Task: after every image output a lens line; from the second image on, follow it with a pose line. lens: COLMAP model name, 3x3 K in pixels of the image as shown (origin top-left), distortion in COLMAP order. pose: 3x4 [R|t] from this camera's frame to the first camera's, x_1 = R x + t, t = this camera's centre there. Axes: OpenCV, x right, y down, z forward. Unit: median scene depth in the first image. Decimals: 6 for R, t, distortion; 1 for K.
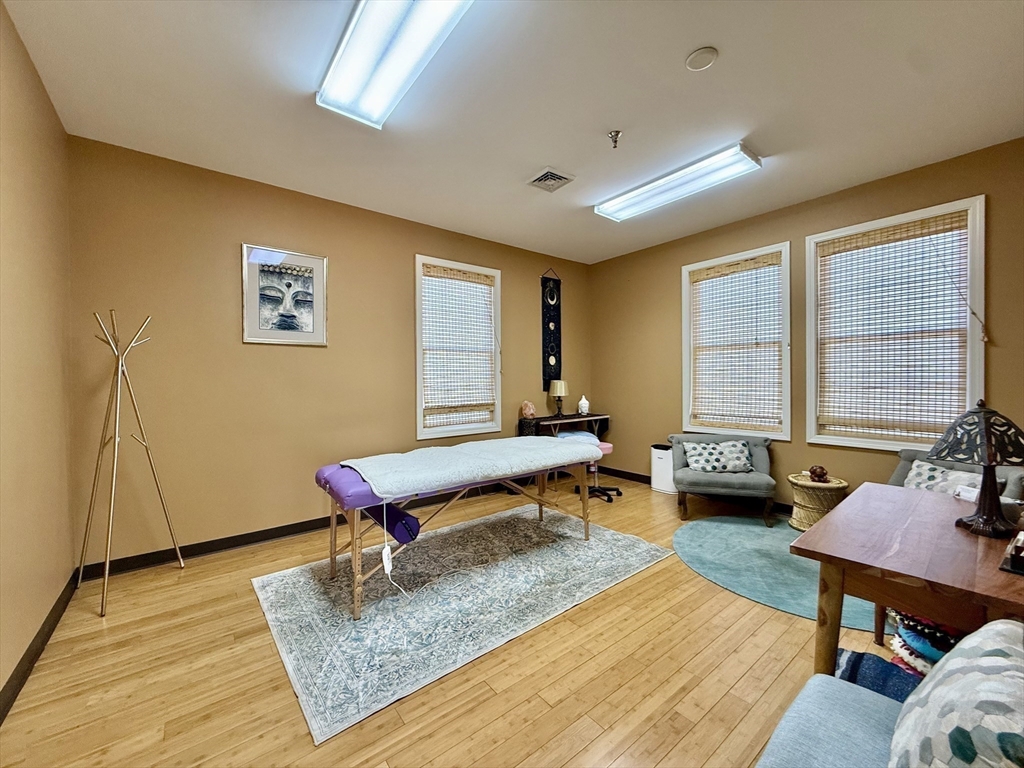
lens RADIAL K [[407.9, 0, 509.3], [0, 407.9, 384.1], [0, 0, 1]] dist [0.000800, 0.000184]
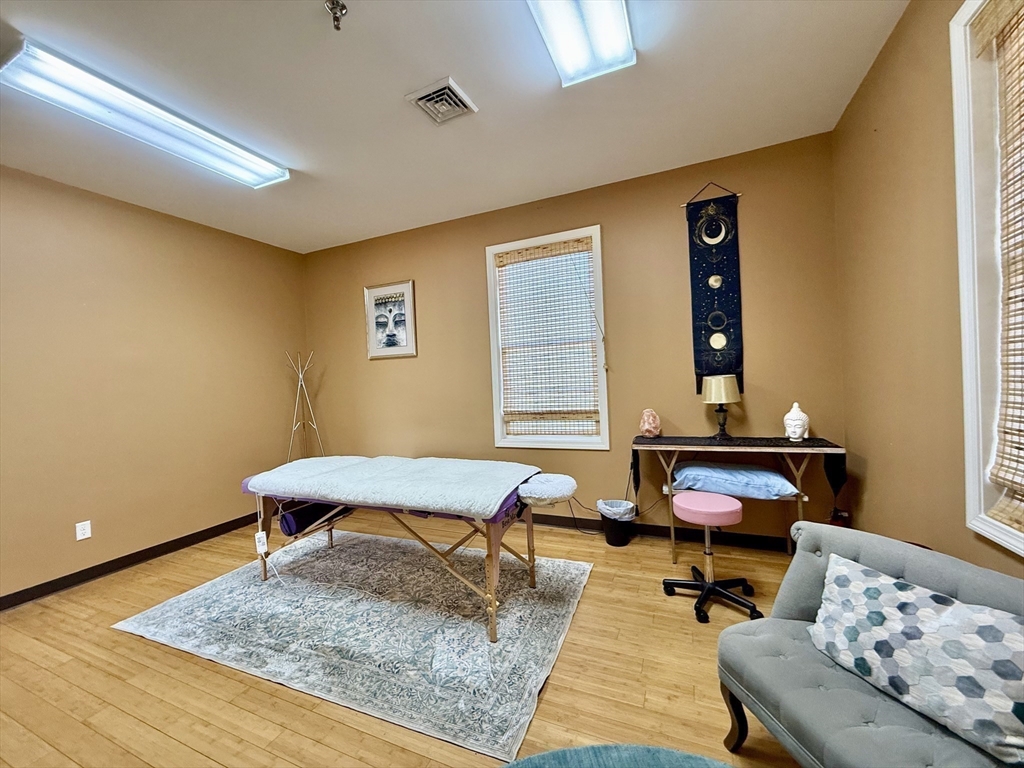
lens RADIAL K [[407.9, 0, 509.3], [0, 407.9, 384.1], [0, 0, 1]] dist [0.000800, 0.000184]
pose [[0.473034, -0.002601, -0.881040, 0.602371], [0.032325, 0.999374, 0.014405, -0.018483], [0.880451, -0.035294, 0.472822, 0.585318]]
